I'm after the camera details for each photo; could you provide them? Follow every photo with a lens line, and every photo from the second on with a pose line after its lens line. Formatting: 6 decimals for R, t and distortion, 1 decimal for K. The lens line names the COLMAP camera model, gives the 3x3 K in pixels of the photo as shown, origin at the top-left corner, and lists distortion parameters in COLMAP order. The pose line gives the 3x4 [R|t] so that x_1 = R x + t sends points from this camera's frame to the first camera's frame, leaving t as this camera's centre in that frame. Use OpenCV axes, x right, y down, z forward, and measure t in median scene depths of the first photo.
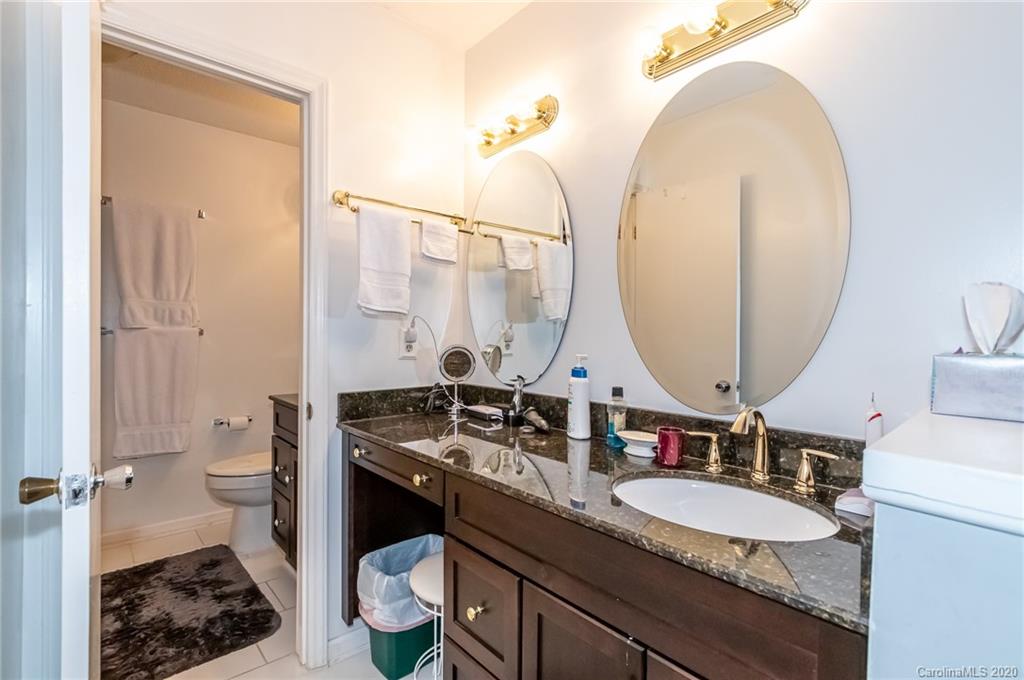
lens RADIAL K [[478.4, 0, 513.0], [0, 478.4, 337.8], [0, 0, 1]] dist [-0.001188, 0.000096]
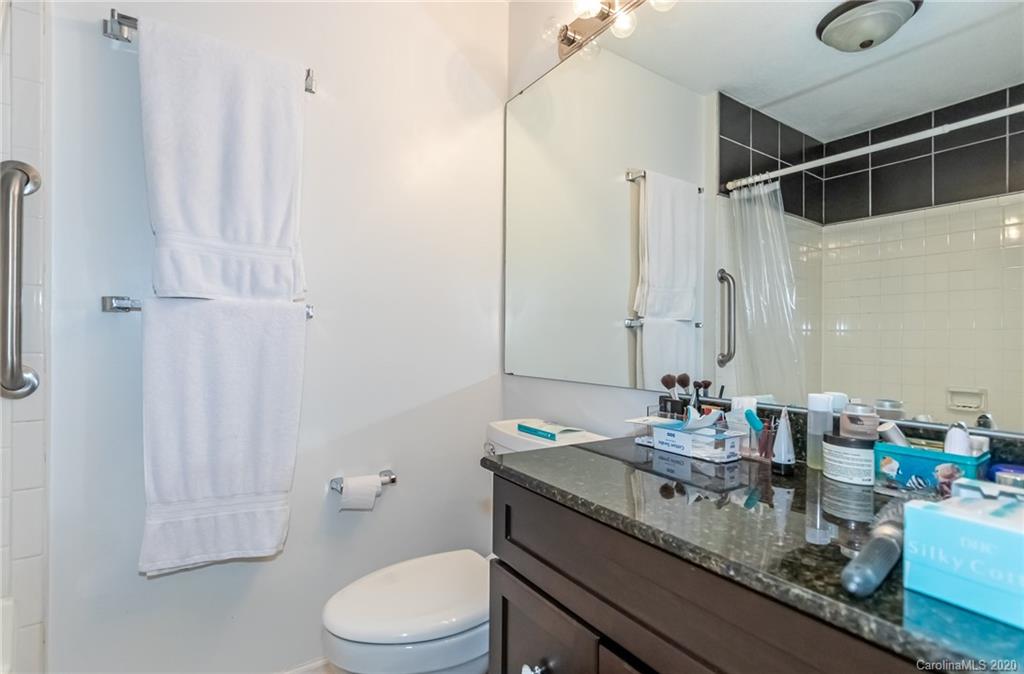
lens RADIAL K [[478.4, 0, 511.2], [0, 478.4, 340.7], [0, 0, 1]] dist [-0.001188, 0.000096]
pose [[0.990497, -0.003561, -0.137491, -0.392564], [0.002231, 0.999949, -0.009824, 0.026281], [0.137519, 0.009423, 0.990454, 0.558531]]
